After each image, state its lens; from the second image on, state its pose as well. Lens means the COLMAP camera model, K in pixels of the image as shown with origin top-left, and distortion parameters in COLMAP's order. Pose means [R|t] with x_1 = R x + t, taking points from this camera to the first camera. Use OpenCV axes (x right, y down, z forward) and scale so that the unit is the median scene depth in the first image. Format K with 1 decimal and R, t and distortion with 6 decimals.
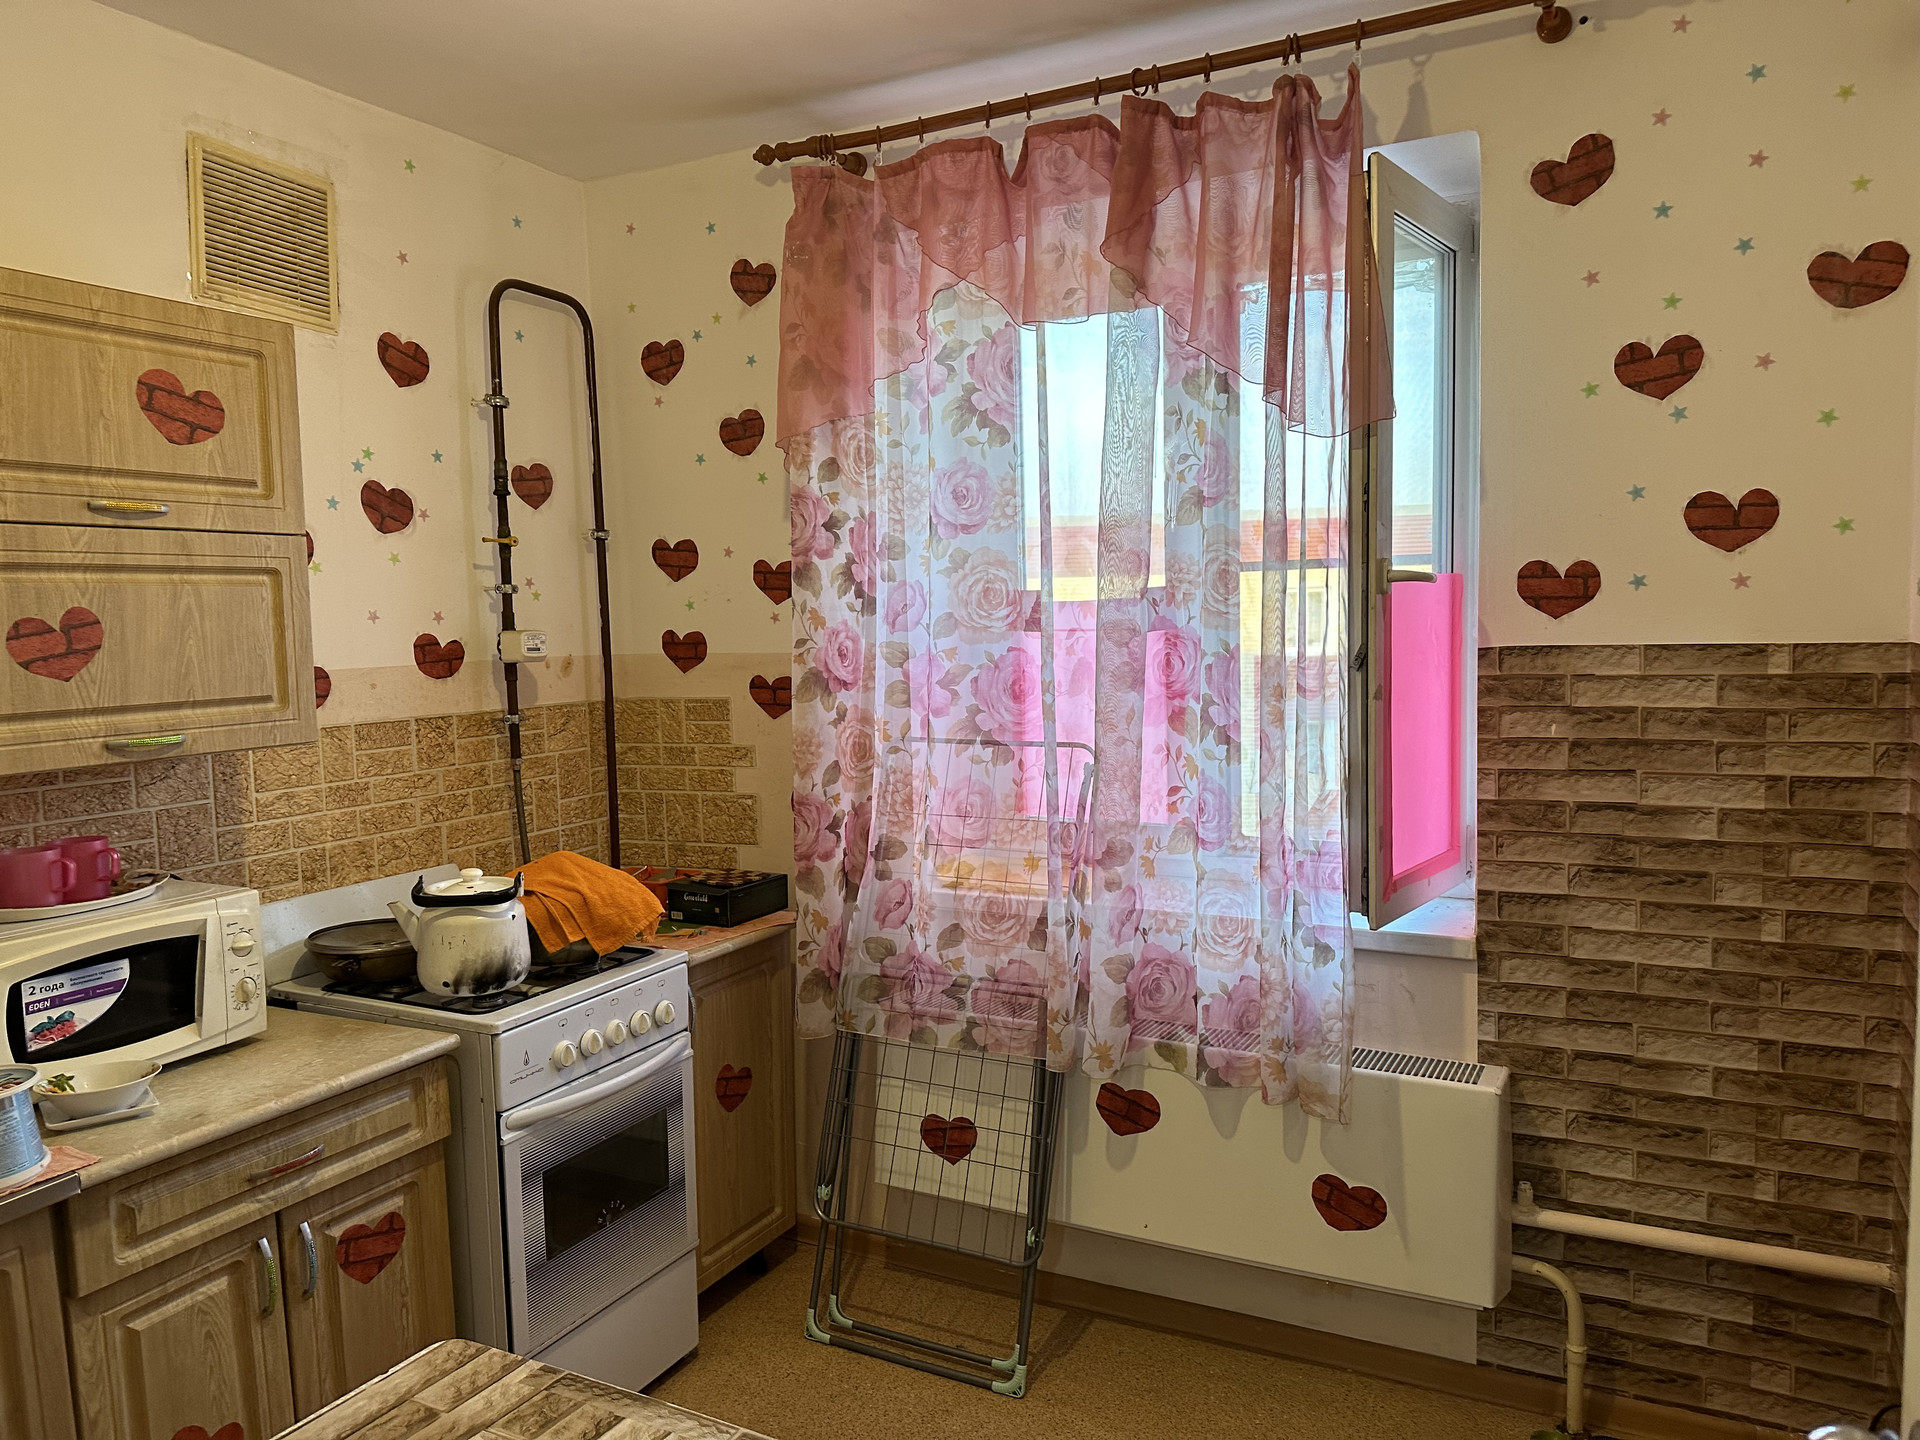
lens RADIAL K [[1353.3, 0, 960.0], [0, 1353.3, 720.0], [0, 0, 1]] dist [0.132985, -0.254072]
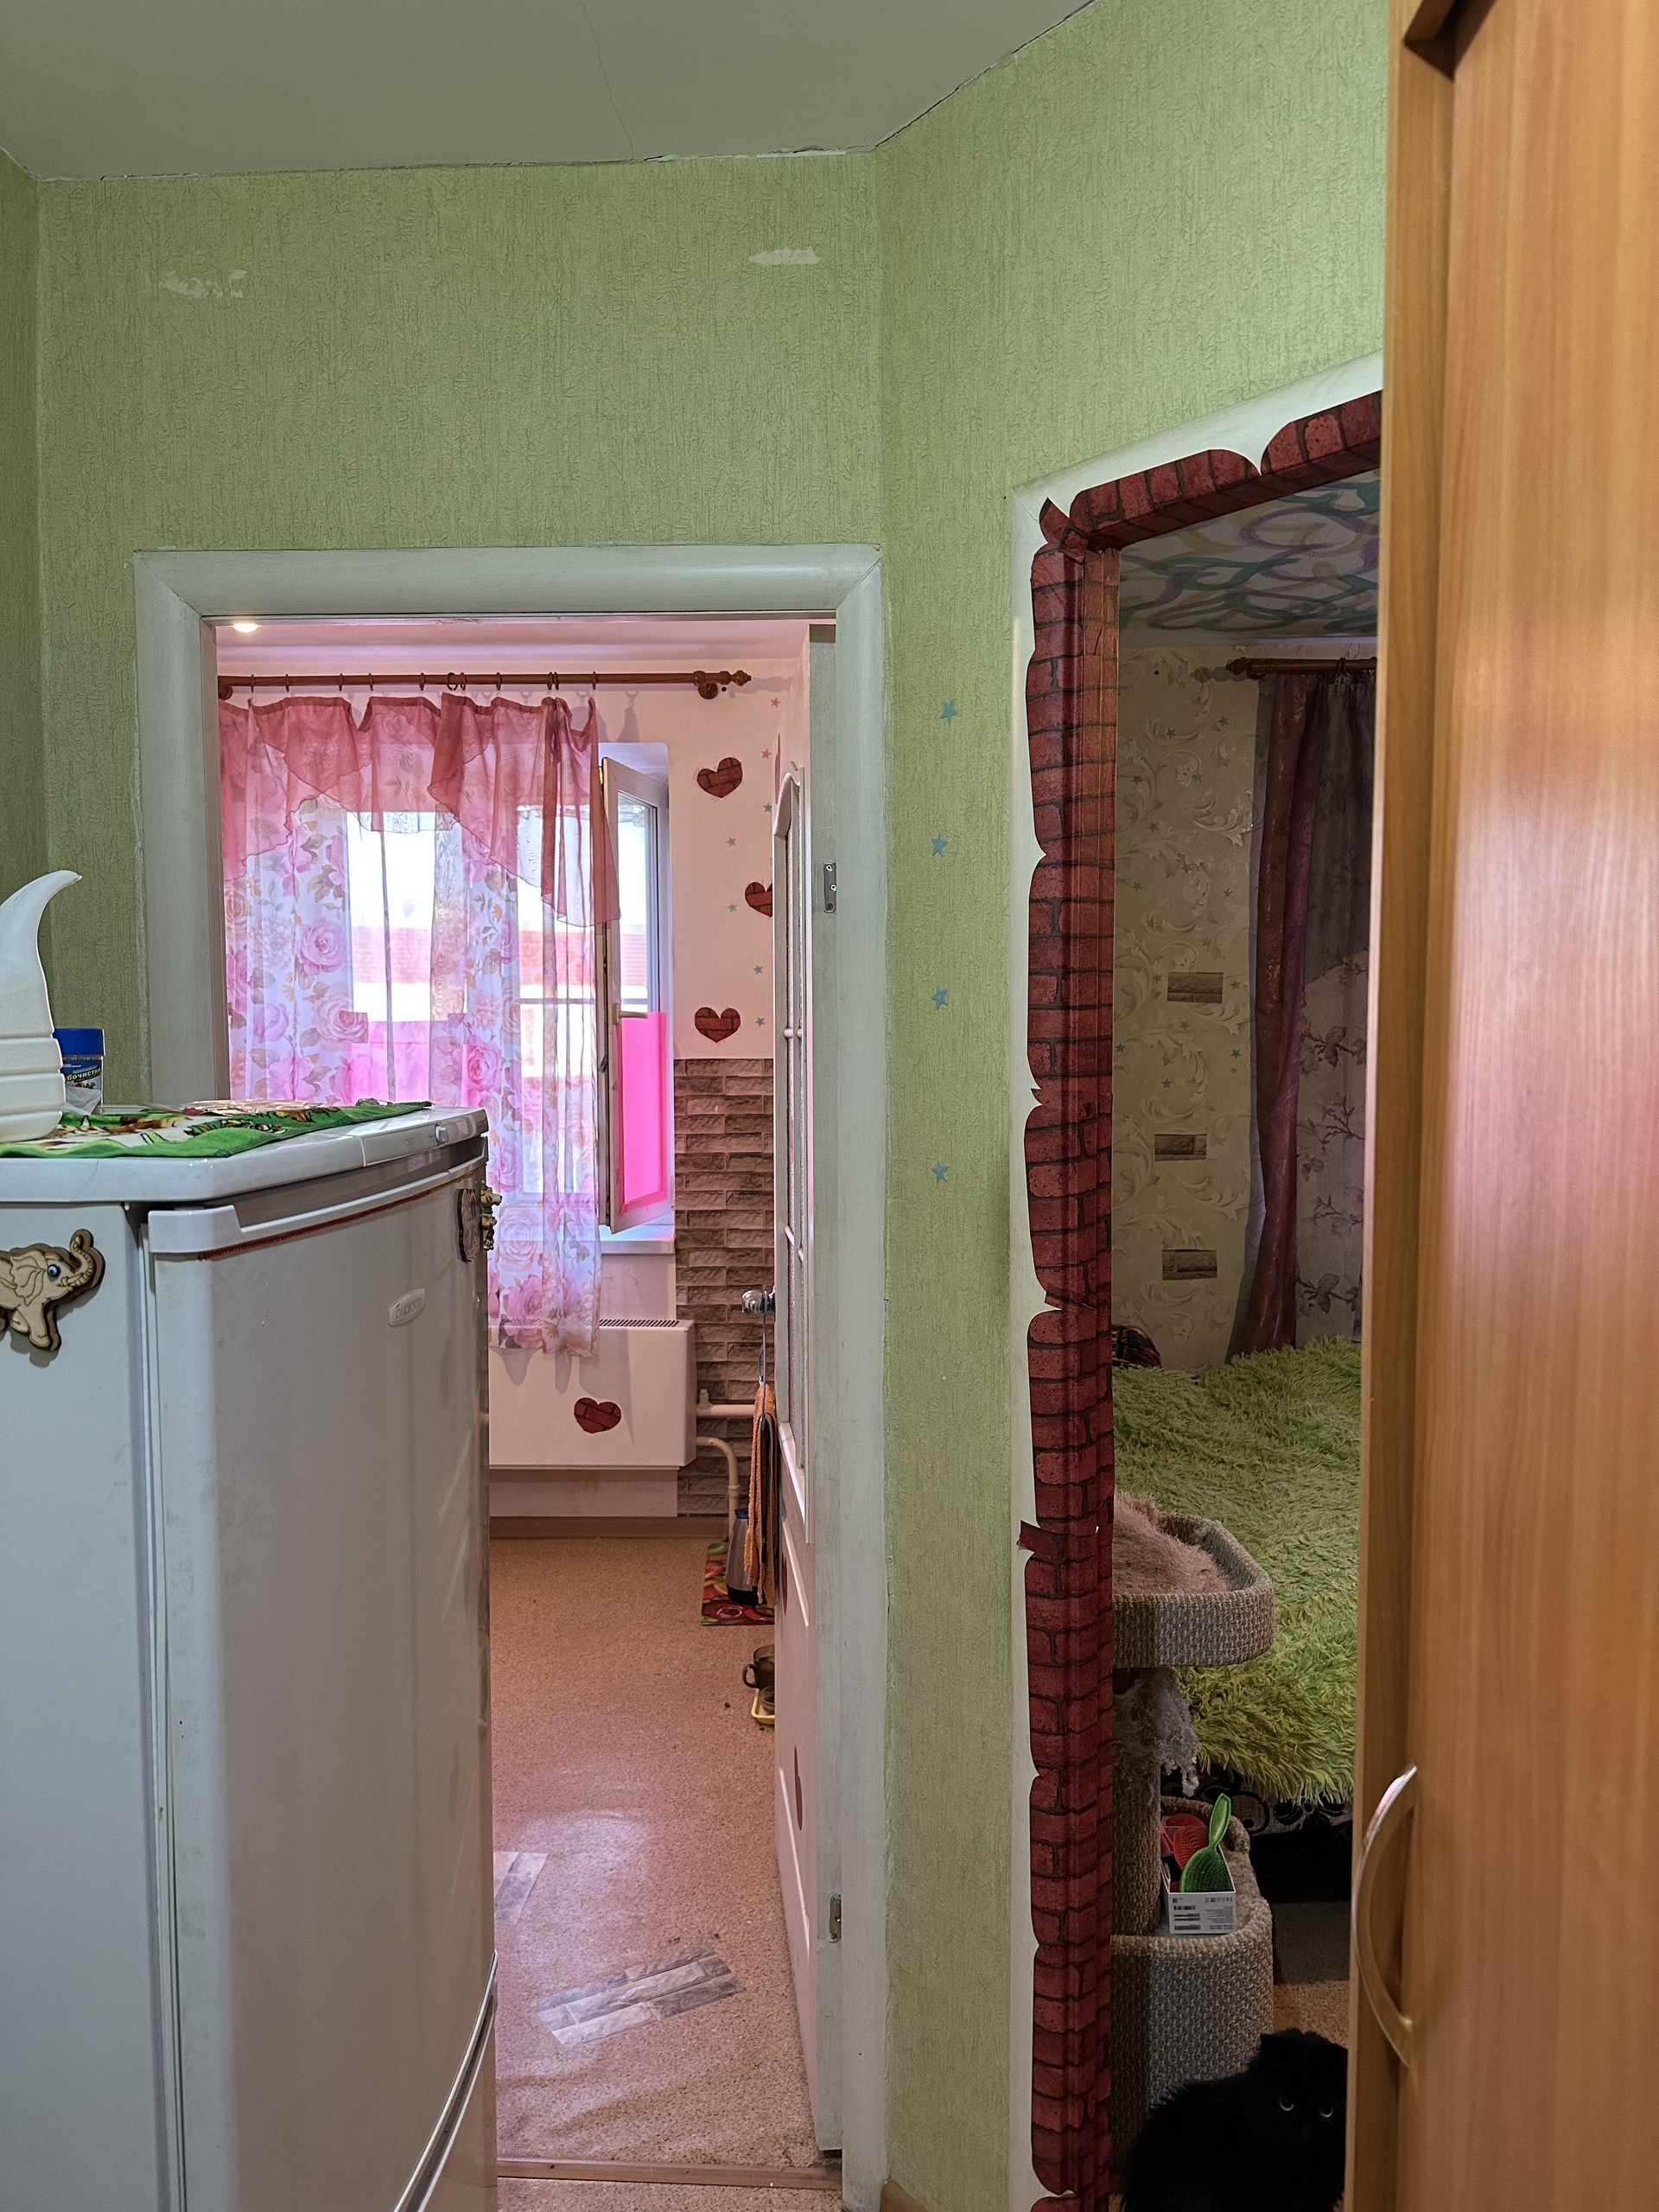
lens RADIAL K [[1574.6, 0, 838.6], [0, 1574.6, 1125.6], [0, 0, 1]] dist [0.207579, -0.339188]
pose [[0.905902, -0.006005, 0.423445, -0.232985], [0.013095, 0.999819, -0.013836, 0.053055], [-0.423285, 0.018079, 0.905816, -0.761076]]
